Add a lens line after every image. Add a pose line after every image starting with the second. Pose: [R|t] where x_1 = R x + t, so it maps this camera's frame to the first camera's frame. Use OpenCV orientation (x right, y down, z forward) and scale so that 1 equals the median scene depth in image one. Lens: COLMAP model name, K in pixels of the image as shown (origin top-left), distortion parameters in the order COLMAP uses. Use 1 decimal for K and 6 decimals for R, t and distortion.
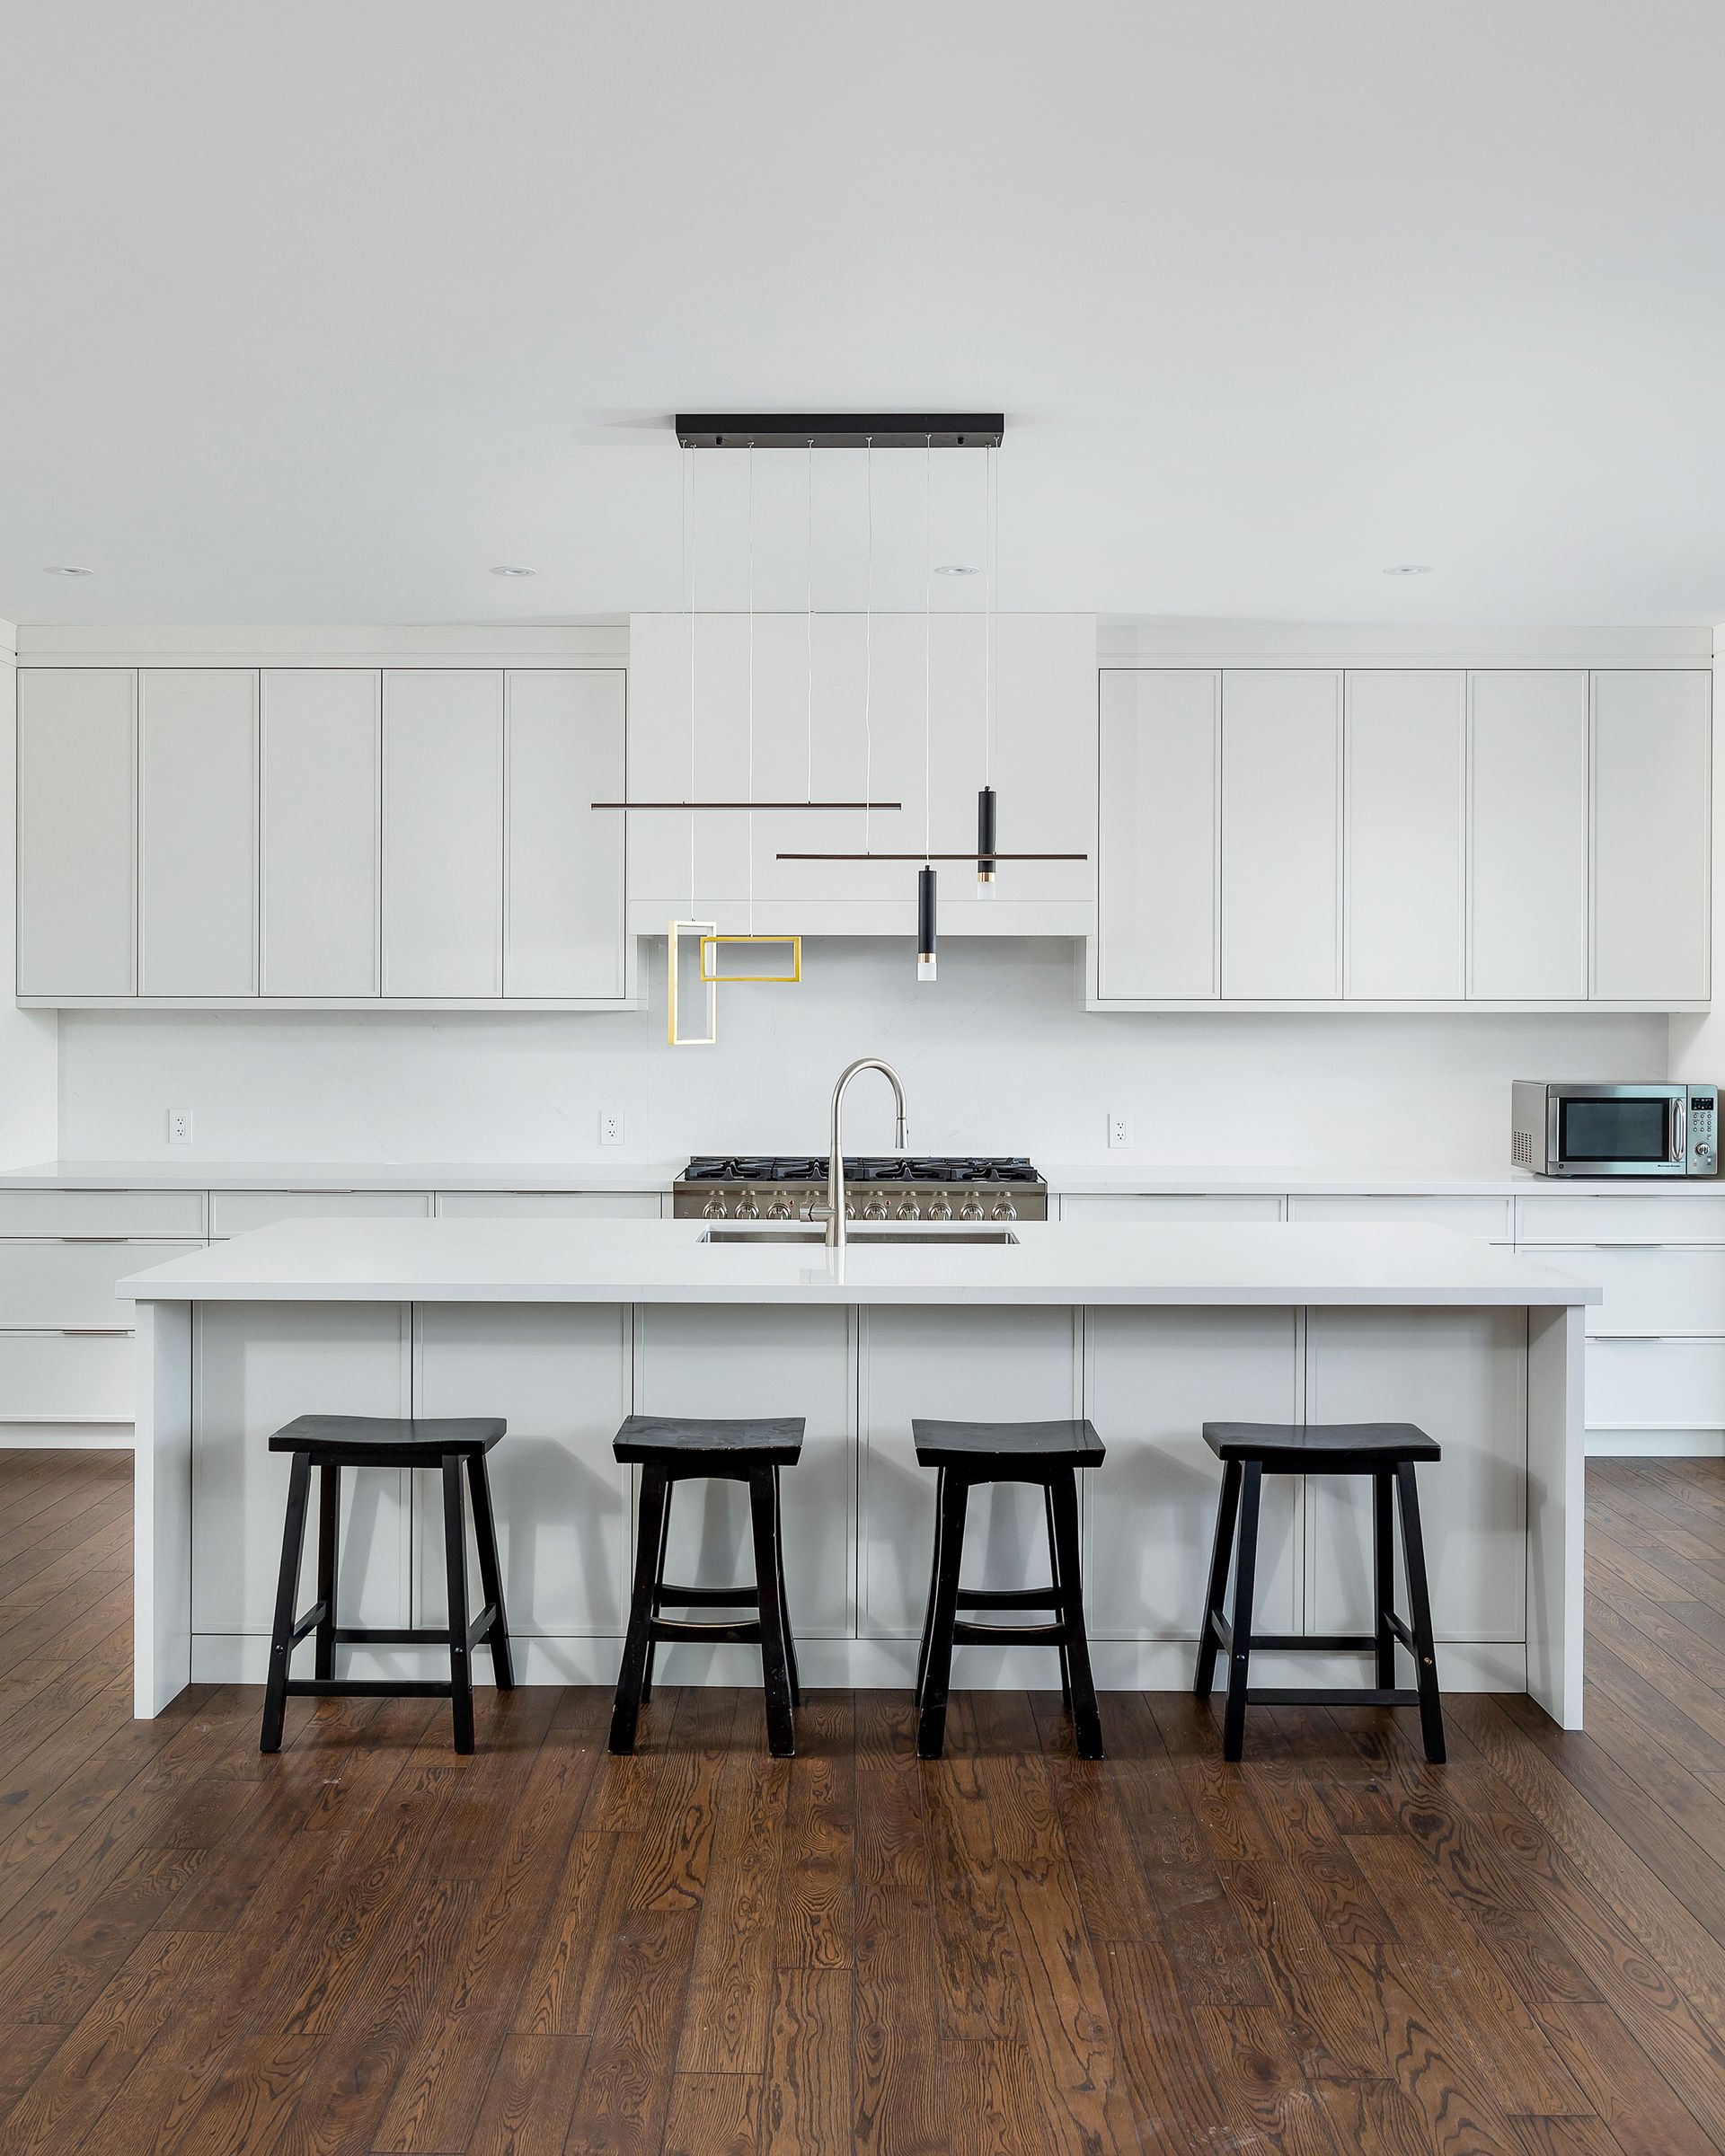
lens RADIAL K [[1943.9, 0, 862.5], [0, 1943.9, 1078.0], [0, 0, 1]] dist [0.006306, 0.001336]
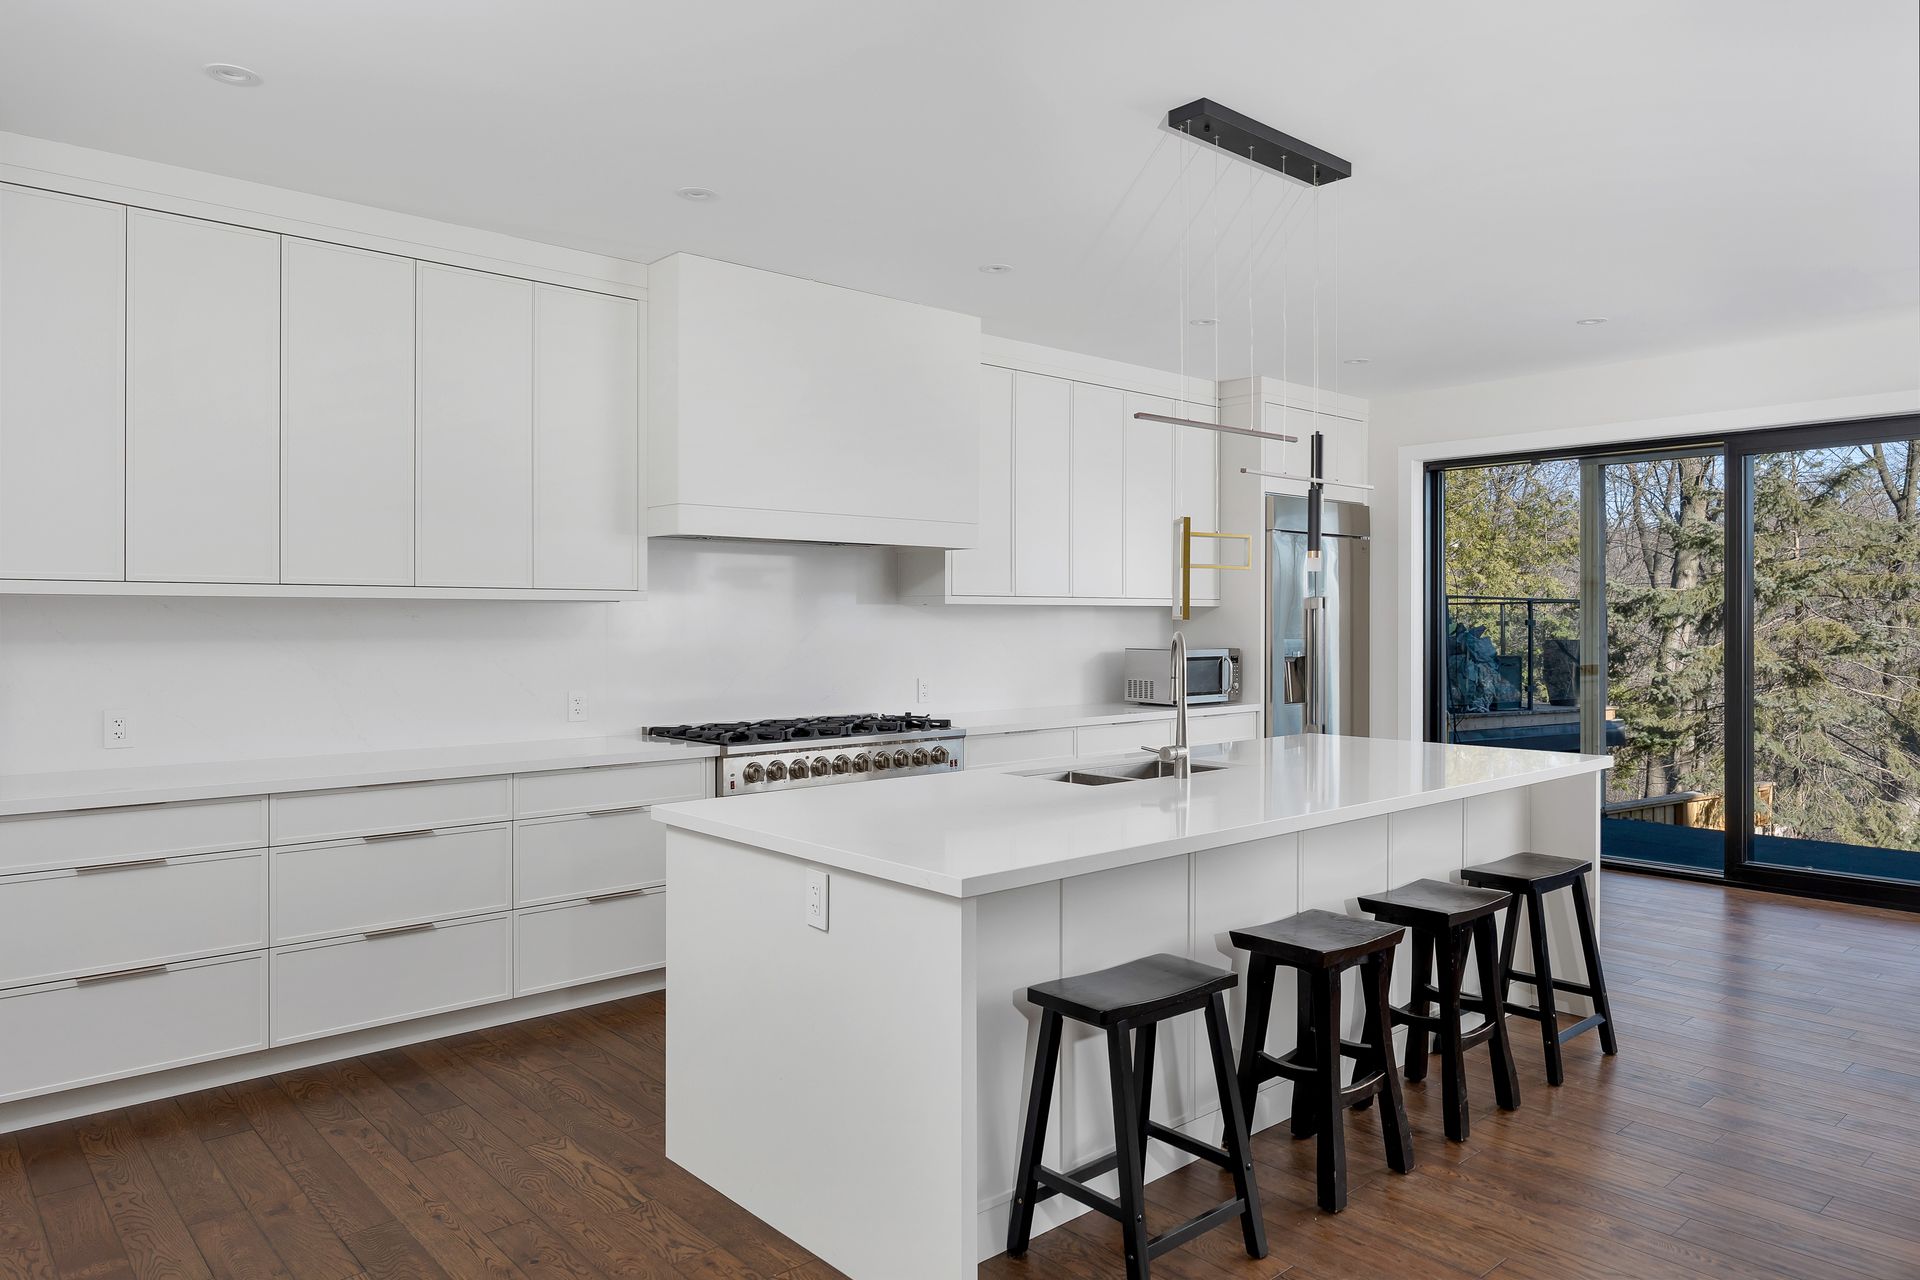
lens RADIAL K [[1231.7, 0, 960.0], [0, 1231.7, 640.0], [0, 0, 1]] dist [0.000190, 0.000332]
pose [[0.743208, -0.012966, 0.668935, -0.478182], [0.025080, 0.999649, -0.008488, -0.001103], [-0.668590, 0.023085, 0.743273, 0.351075]]
